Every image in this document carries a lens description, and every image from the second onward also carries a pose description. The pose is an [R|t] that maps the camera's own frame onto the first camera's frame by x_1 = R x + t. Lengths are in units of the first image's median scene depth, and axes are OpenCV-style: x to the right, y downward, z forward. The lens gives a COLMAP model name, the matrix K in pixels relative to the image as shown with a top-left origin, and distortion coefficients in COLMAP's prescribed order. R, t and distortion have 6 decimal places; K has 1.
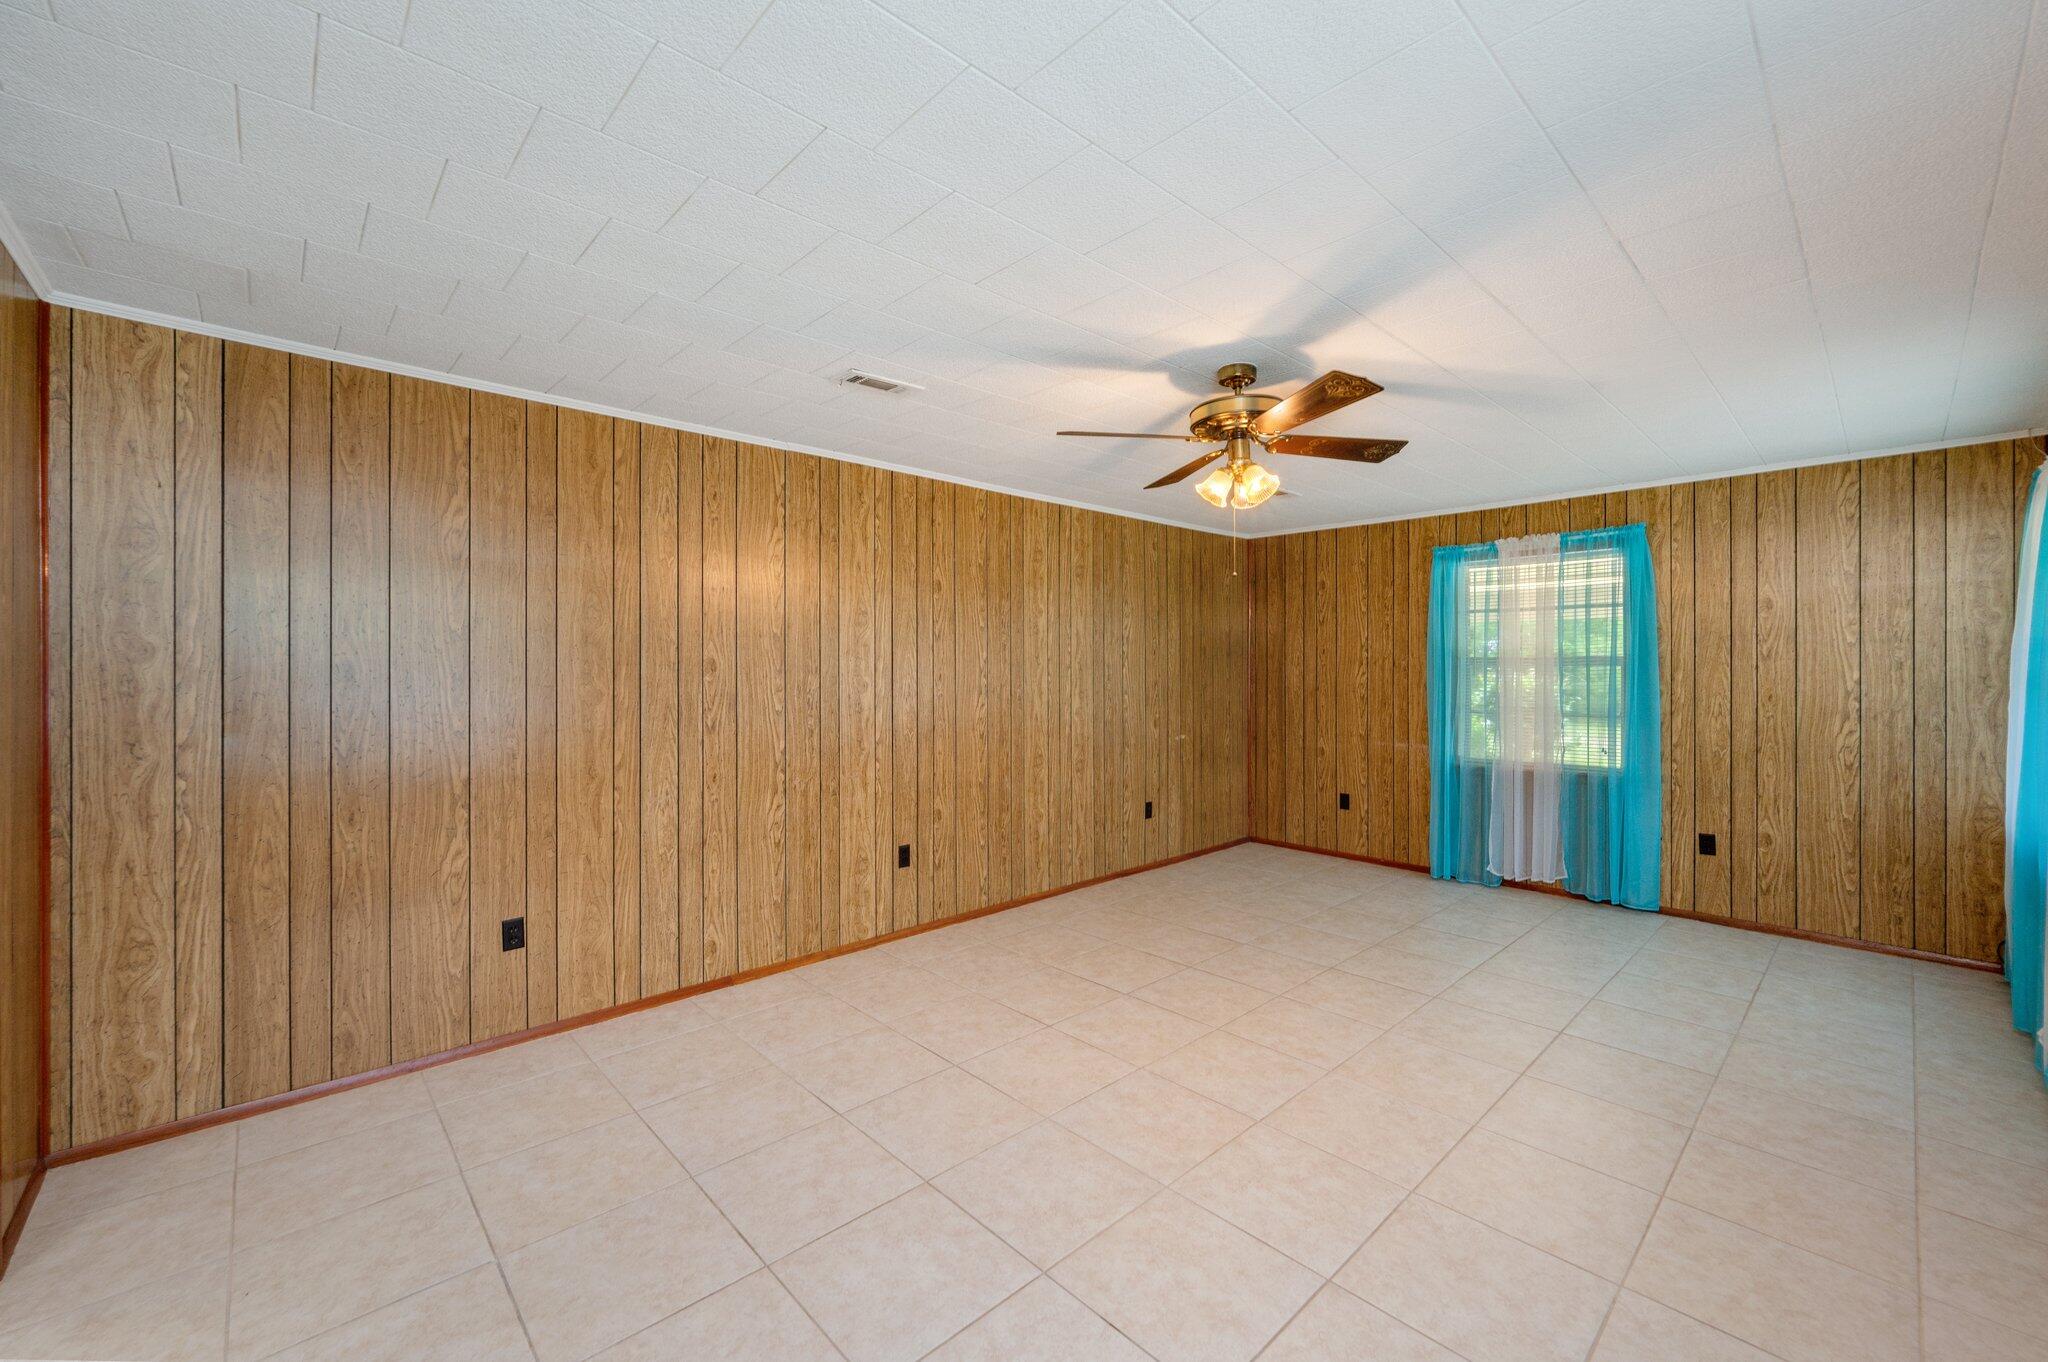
lens RADIAL K [[821.6, 0, 1031.1], [0, 821.6, 673.8], [0, 0, 1]] dist [-0.001522, 0.002326]
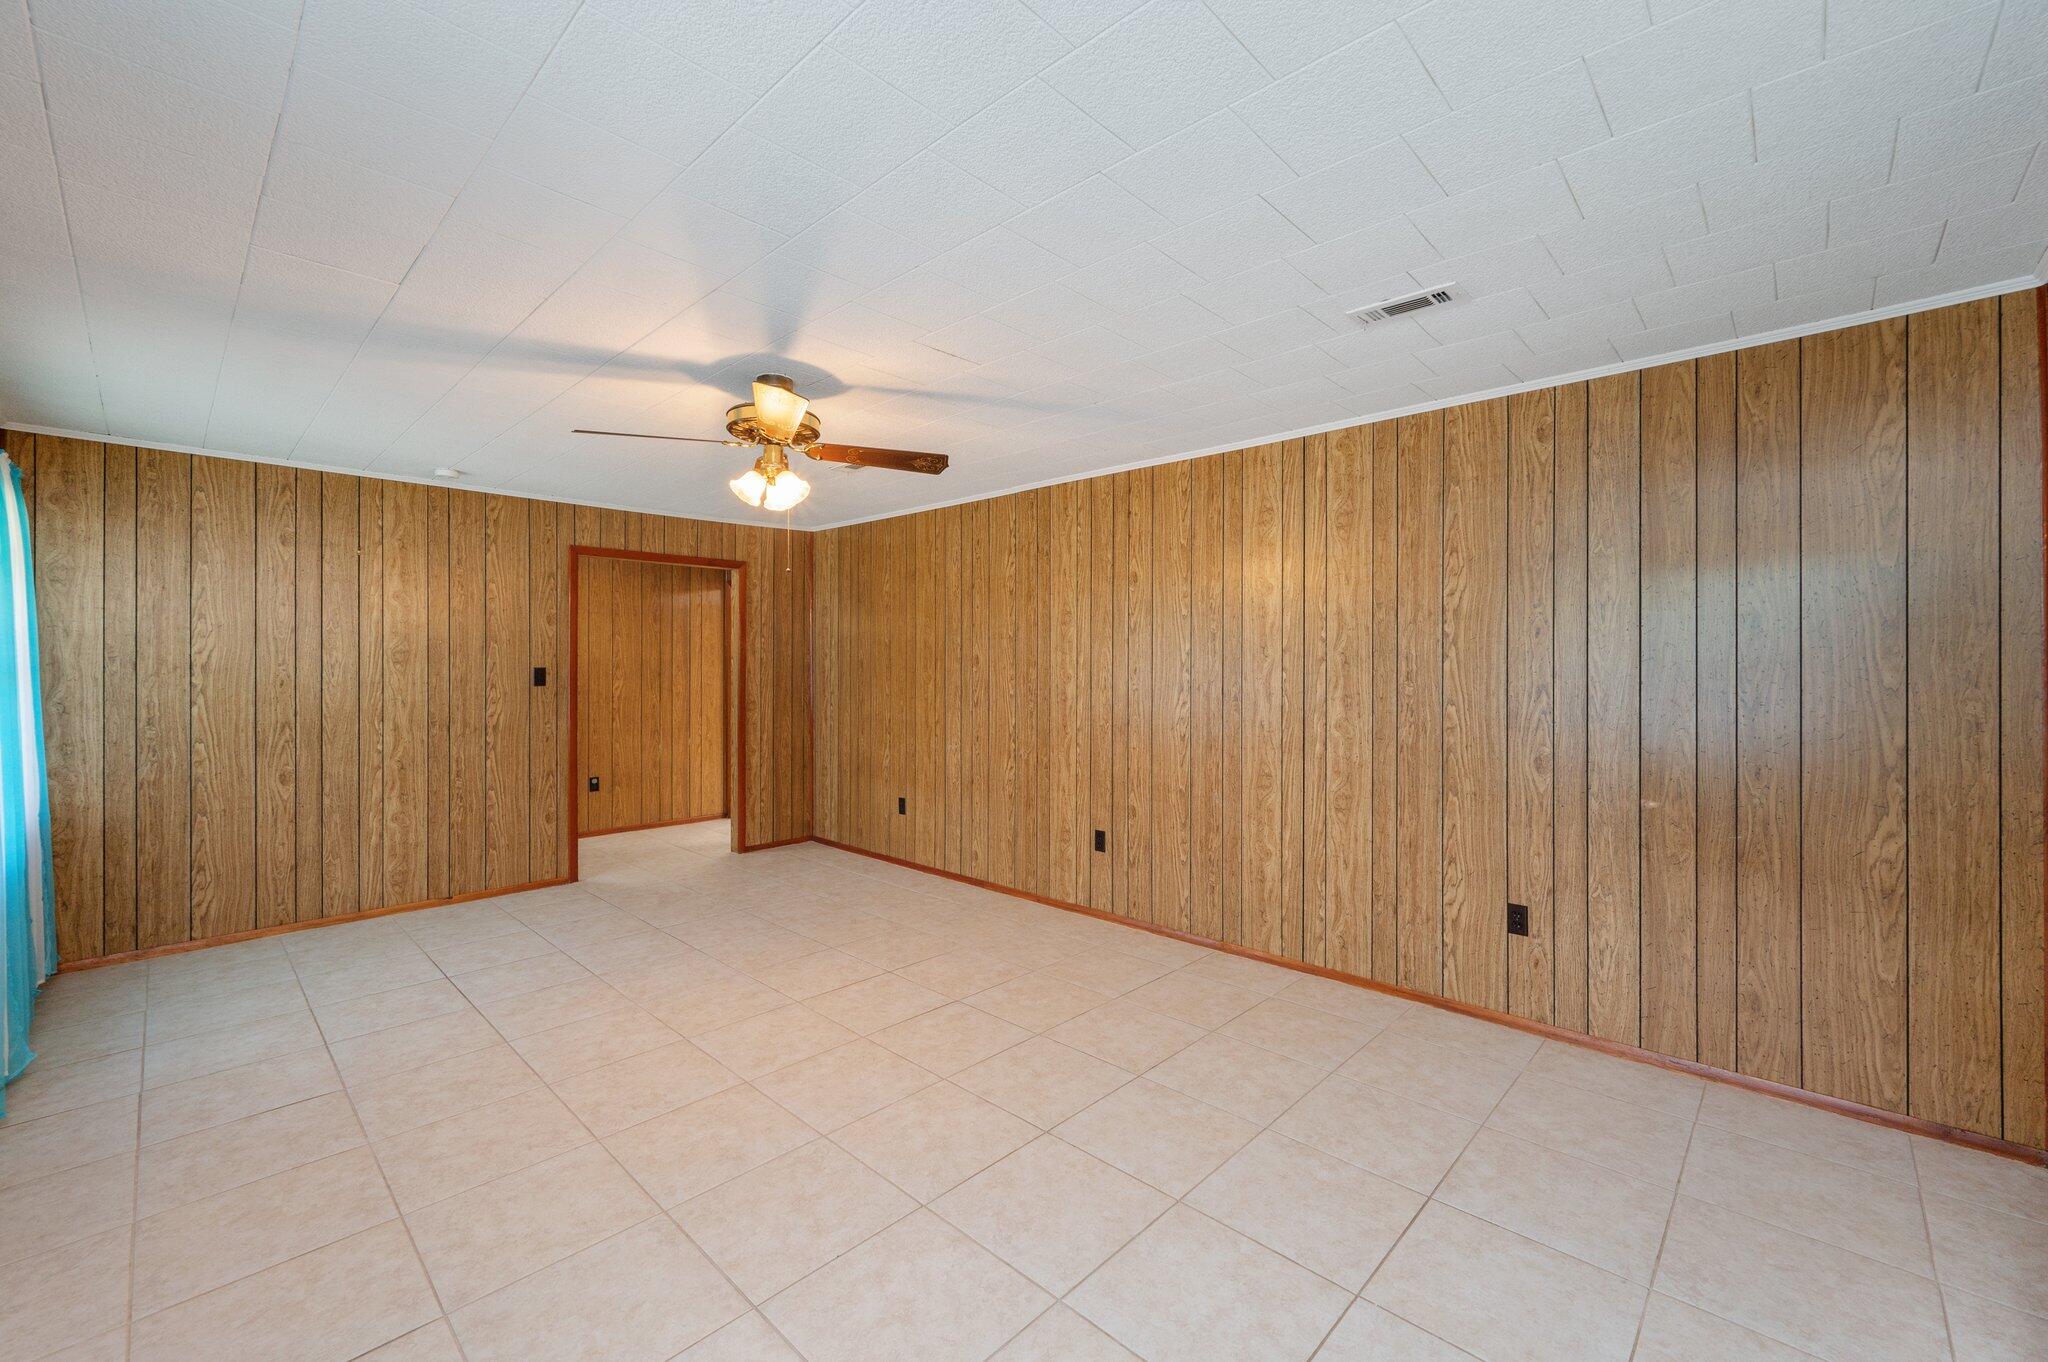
lens RADIAL K [[821.6, 0, 1029.7], [0, 821.6, 673.7], [0, 0, 1]] dist [-0.001522, 0.002326]
pose [[0.059992, 0.010018, -0.998149, 0.877710], [-0.009068, 0.999914, 0.009491, -0.000826], [0.998158, 0.008482, 0.060077, 0.836573]]
